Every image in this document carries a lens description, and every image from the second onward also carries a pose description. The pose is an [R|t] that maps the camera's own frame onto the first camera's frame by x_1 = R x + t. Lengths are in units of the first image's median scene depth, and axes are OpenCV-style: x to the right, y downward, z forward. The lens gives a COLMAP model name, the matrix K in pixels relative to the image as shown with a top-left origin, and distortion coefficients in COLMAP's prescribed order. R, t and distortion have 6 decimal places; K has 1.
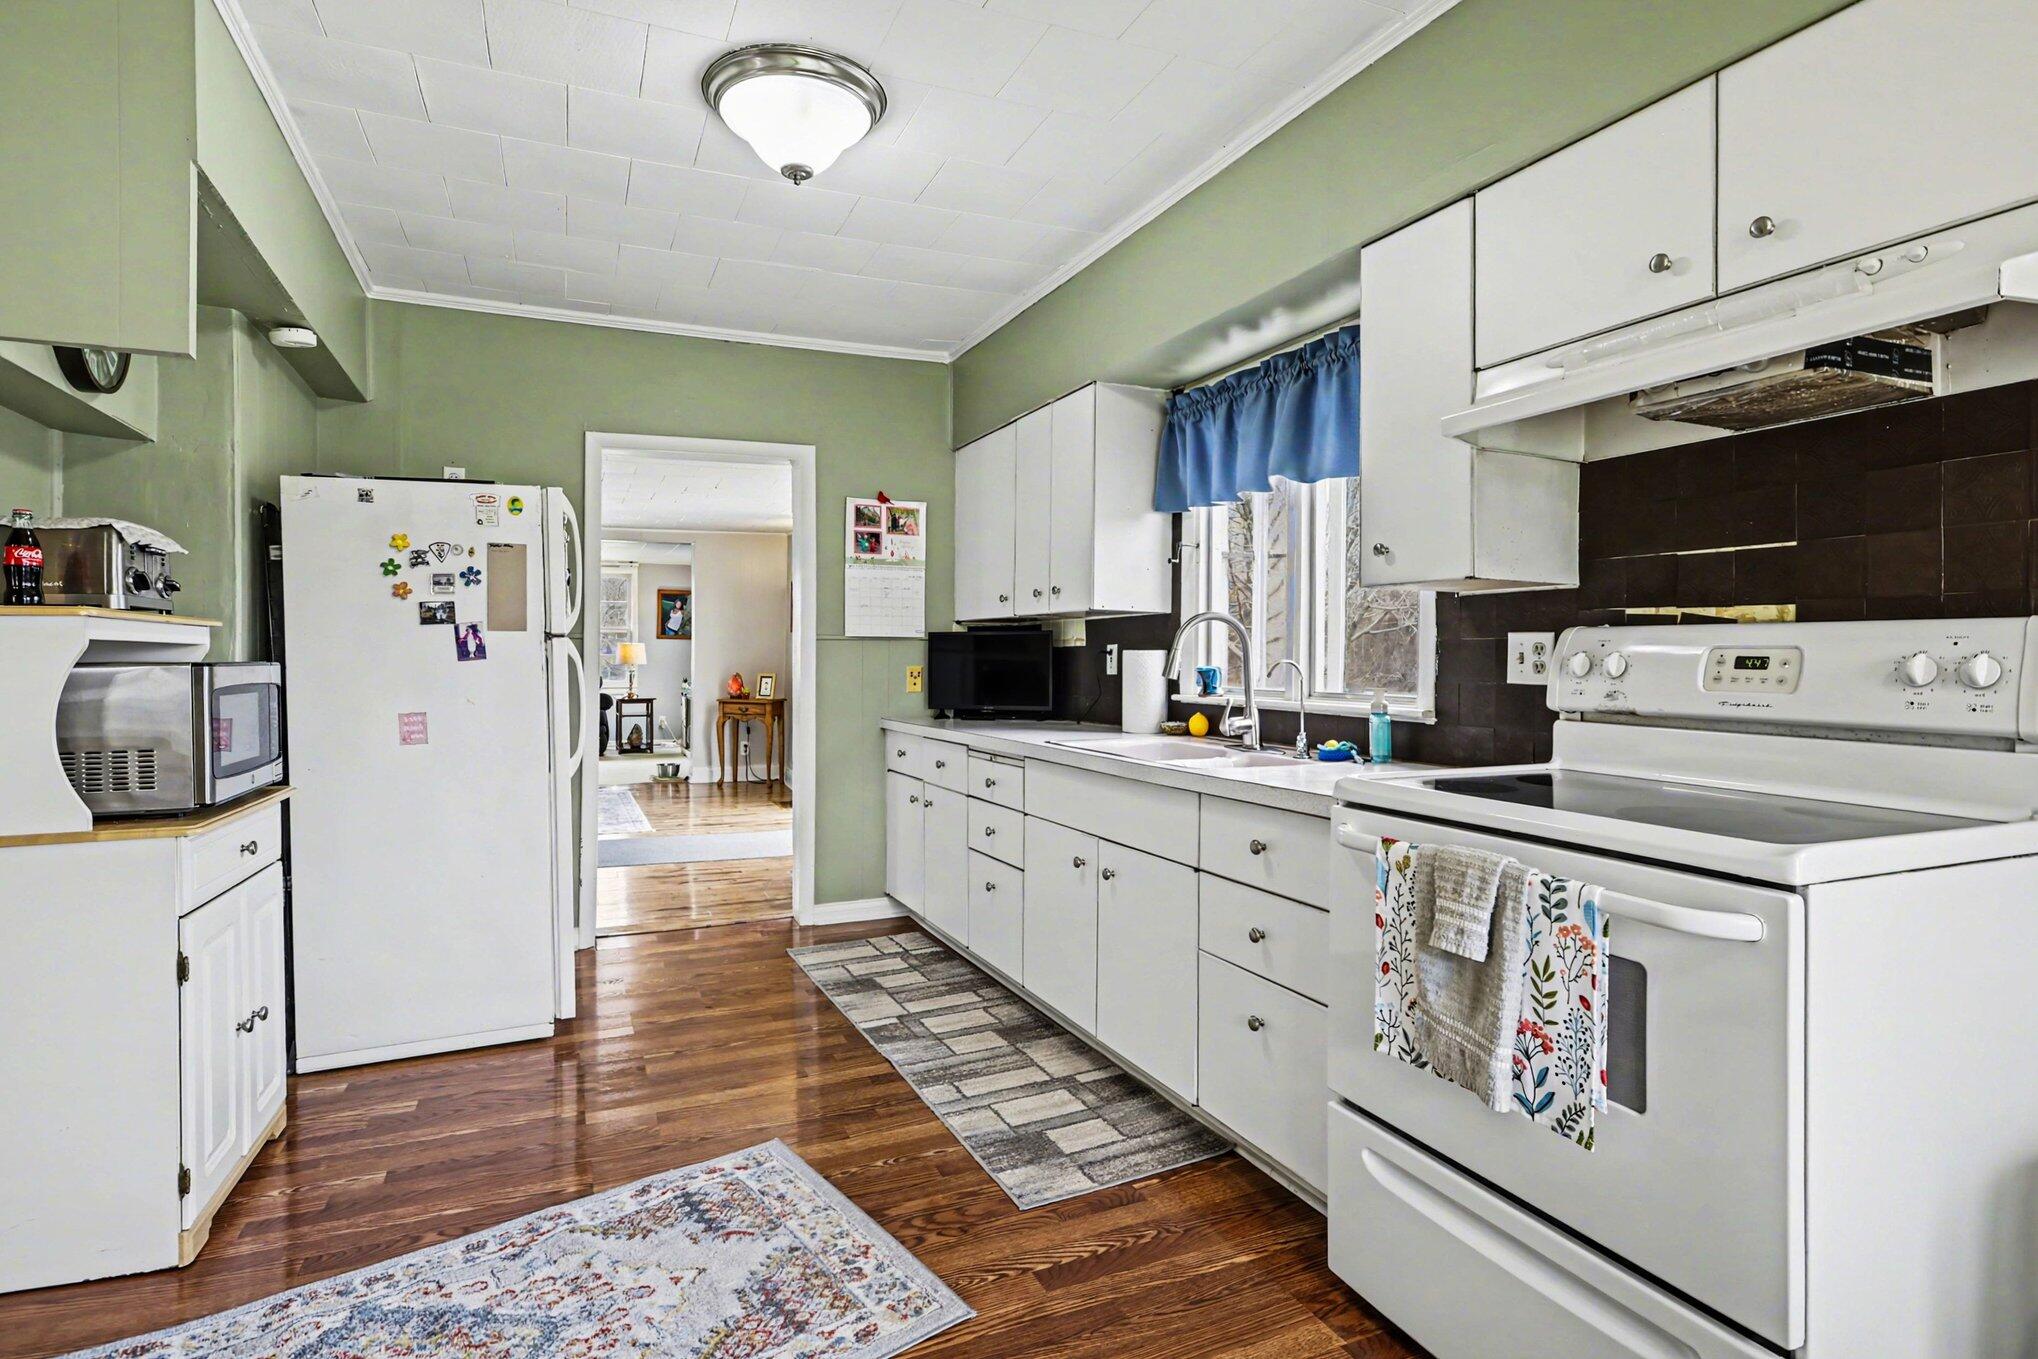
lens RADIAL K [[1008.9, 0, 1008.7], [0, 1008.9, 678.9], [0, 0, 1]] dist [-0.013987, 0.005148]
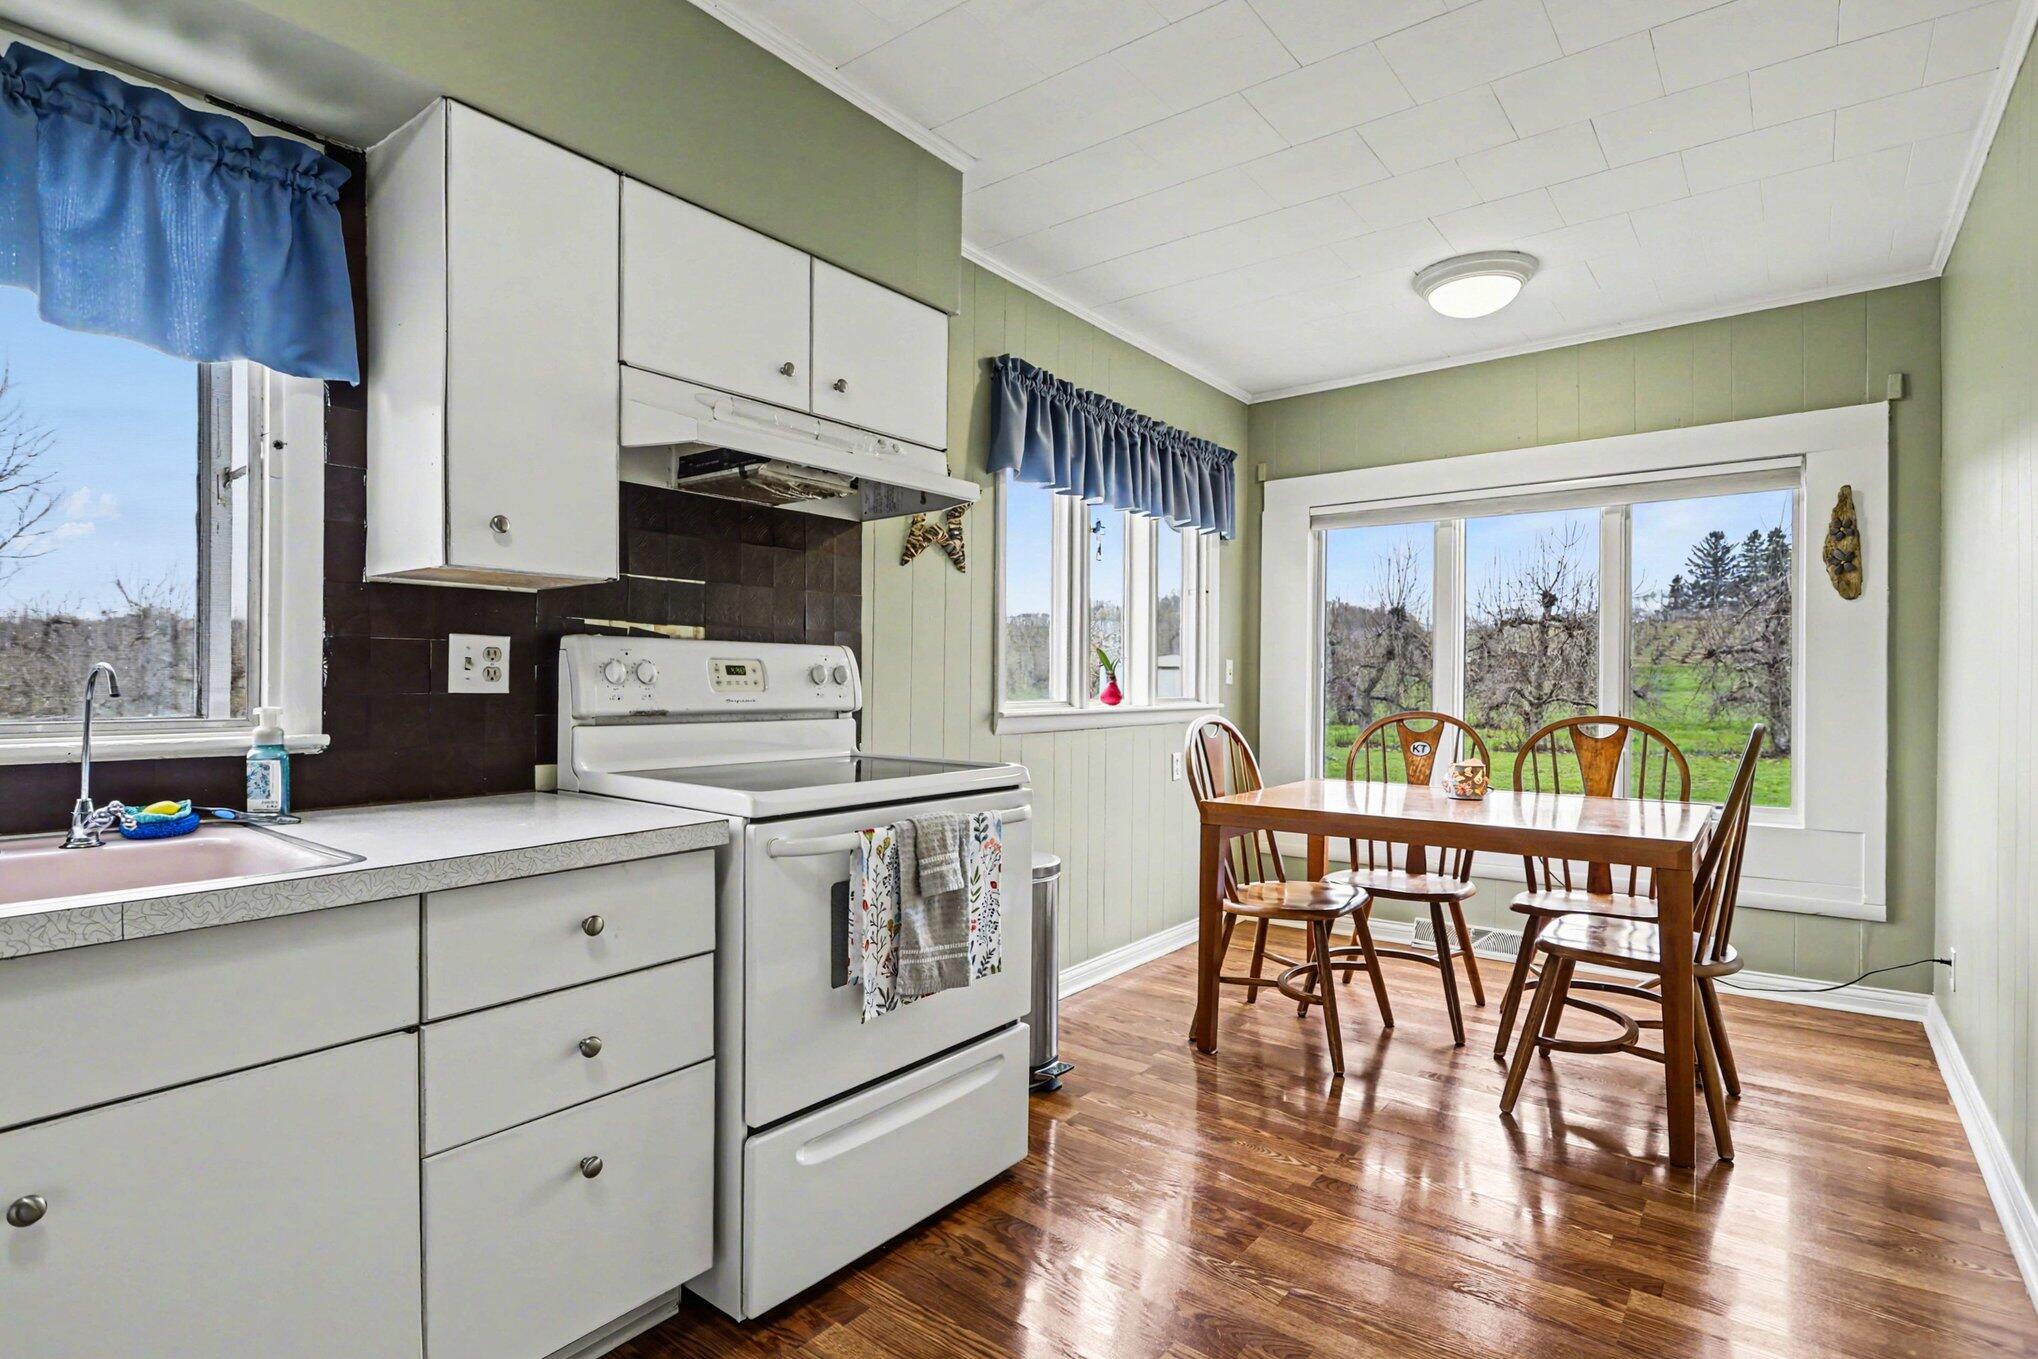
lens RADIAL K [[1008.9, 0, 1015.3], [0, 1008.9, 680.5], [0, 0, 1]] dist [-0.013987, 0.005148]
pose [[-0.466007, -0.010767, 0.884715, -0.424014], [0.010096, 0.999796, 0.017486, -0.014306], [-0.884723, 0.017081, -0.465804, 0.852179]]
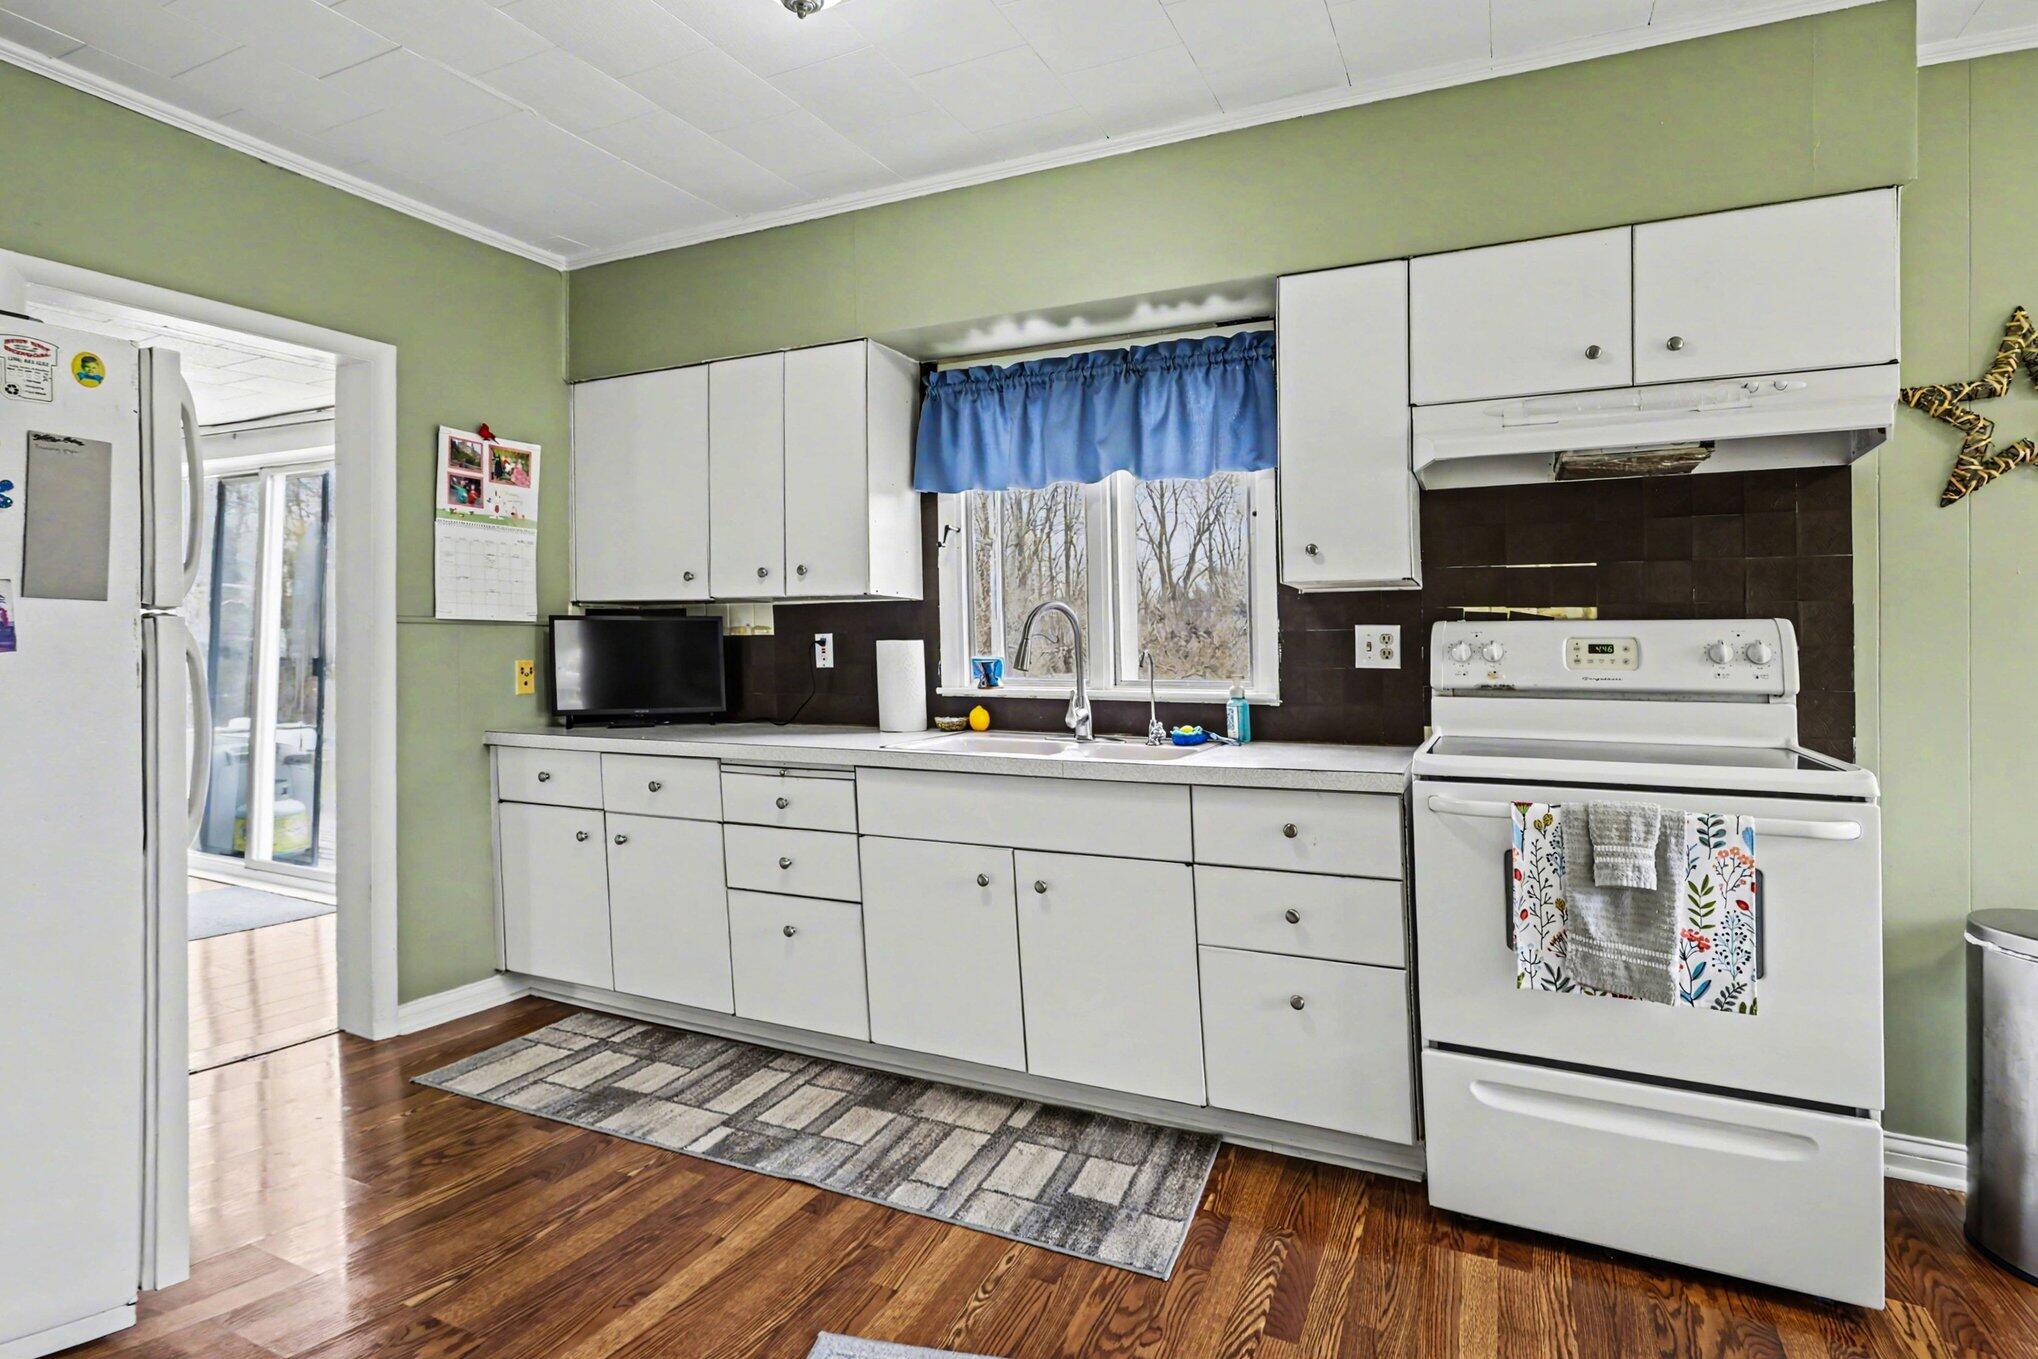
lens RADIAL K [[1008.9, 0, 1053.1], [0, 1008.9, 638.2], [0, 0, 1]] dist [-0.013987, 0.005148]
pose [[0.746031, 0.001529, 0.665909, -0.495010], [0.018995, 0.999542, -0.023575, -0.008005], [-0.665640, 0.030237, 0.745660, 0.304465]]
